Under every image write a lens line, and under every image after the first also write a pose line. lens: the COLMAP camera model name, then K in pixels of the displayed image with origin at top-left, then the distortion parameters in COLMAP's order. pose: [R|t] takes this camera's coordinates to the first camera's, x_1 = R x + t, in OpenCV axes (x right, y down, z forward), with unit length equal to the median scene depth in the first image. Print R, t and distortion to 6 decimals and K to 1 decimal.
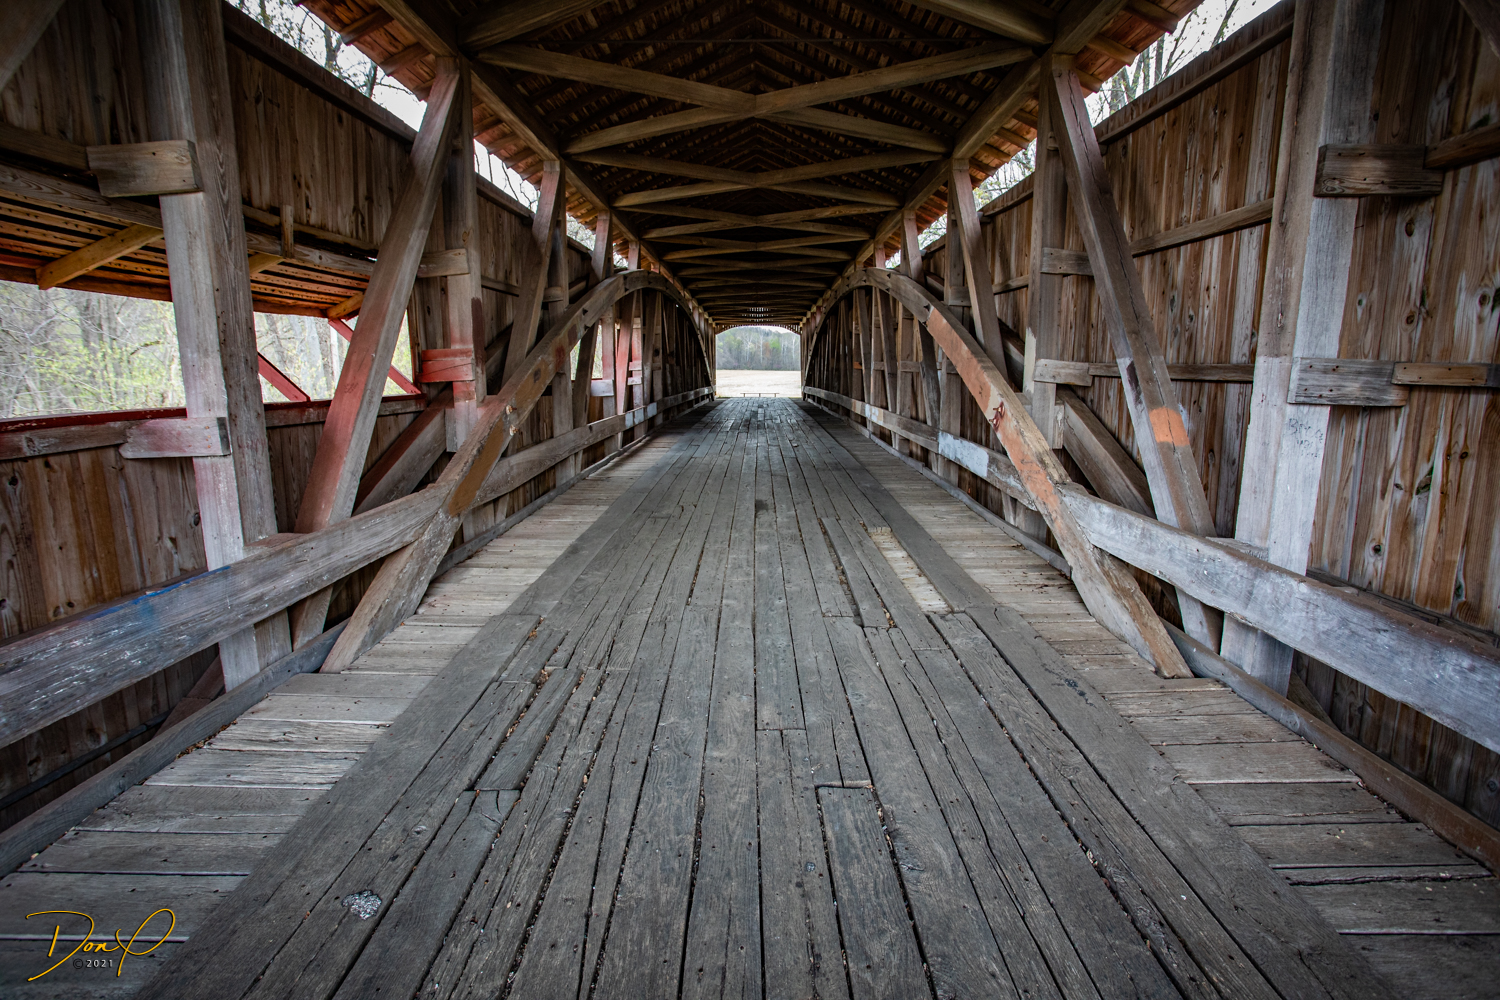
lens RADIAL K [[724.2, 0, 750.0], [0, 724.2, 500.0], [0, 0, 1]] dist [-0.001570, -0.000094]
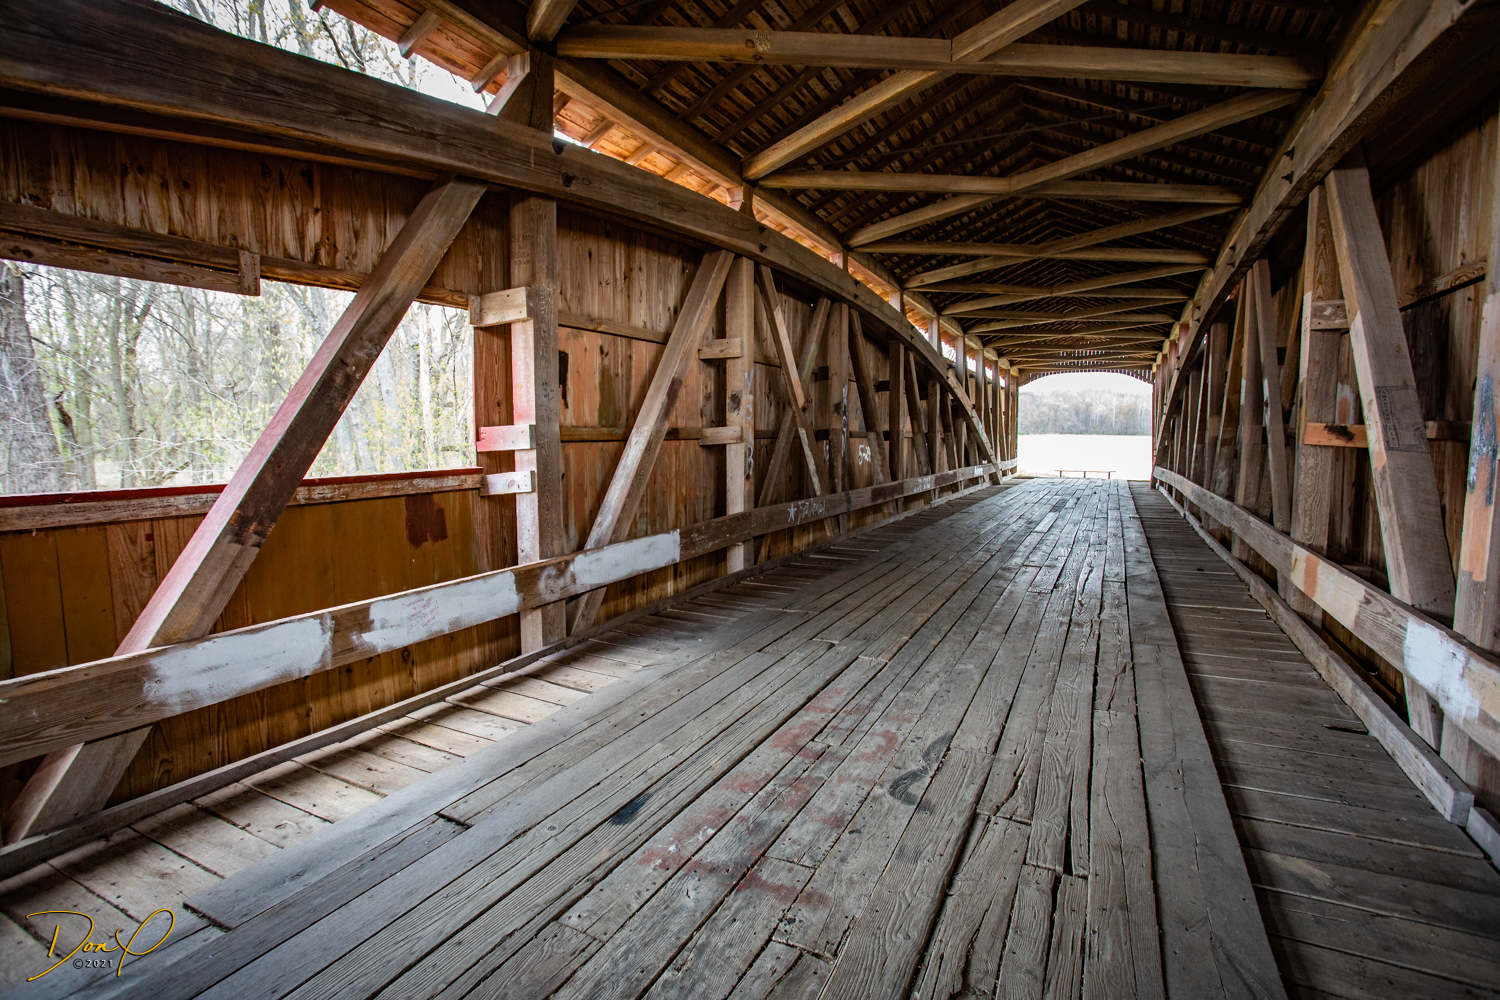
lens RADIAL K [[724.2, 0, 750.0], [0, 724.2, 500.0], [0, 0, 1]] dist [-0.001570, -0.000094]
pose [[0.900841, 0.041798, -0.432133, 0.045049], [-0.078848, 0.994553, -0.068170, -0.082272], [0.426929, 0.095483, 0.899230, 0.433379]]
